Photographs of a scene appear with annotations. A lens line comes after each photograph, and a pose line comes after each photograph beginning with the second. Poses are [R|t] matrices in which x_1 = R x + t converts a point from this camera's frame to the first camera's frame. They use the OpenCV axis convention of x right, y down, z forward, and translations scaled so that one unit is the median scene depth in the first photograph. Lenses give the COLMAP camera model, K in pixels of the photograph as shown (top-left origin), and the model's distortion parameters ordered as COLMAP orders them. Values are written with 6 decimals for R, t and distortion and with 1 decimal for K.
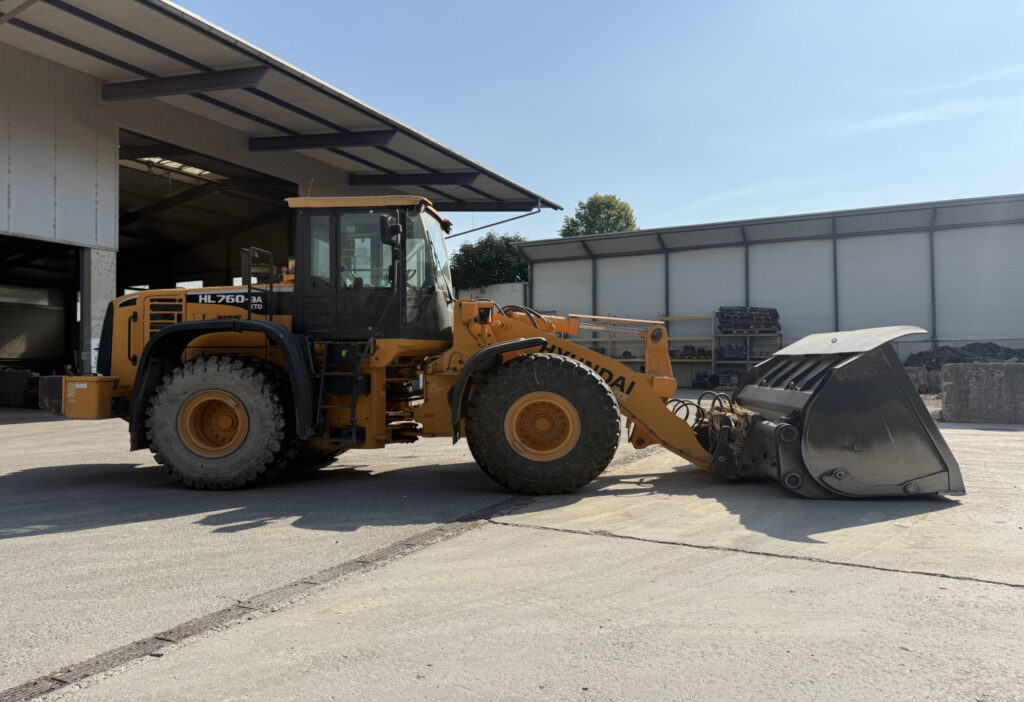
lens RADIAL K [[722.9, 0, 514.4], [0, 722.9, 351.4], [0, 0, 1]] dist [0.101876, -0.178864]
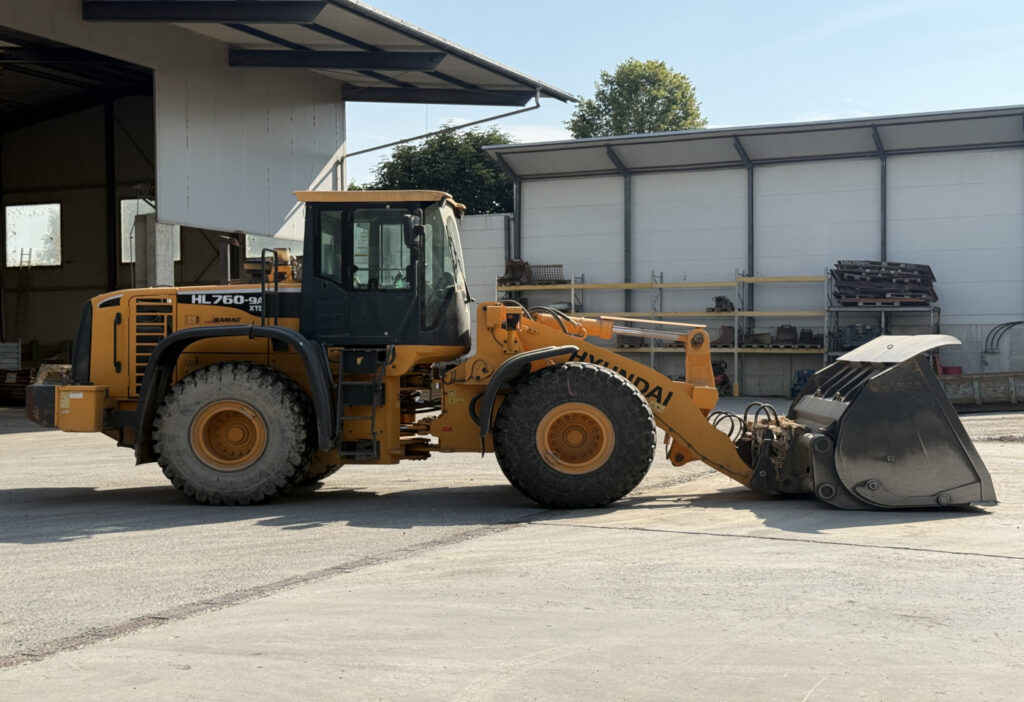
lens RADIAL K [[1444.9, 0, 512.0], [0, 1444.9, 351.0], [0, 0, 1]] dist [0.111727, 0.017906]
pose [[0.999513, 0.002138, 0.031128, -0.096443], [-0.002736, 0.999812, 0.019193, -0.045436], [-0.031081, -0.019269, 0.999331, -0.838944]]
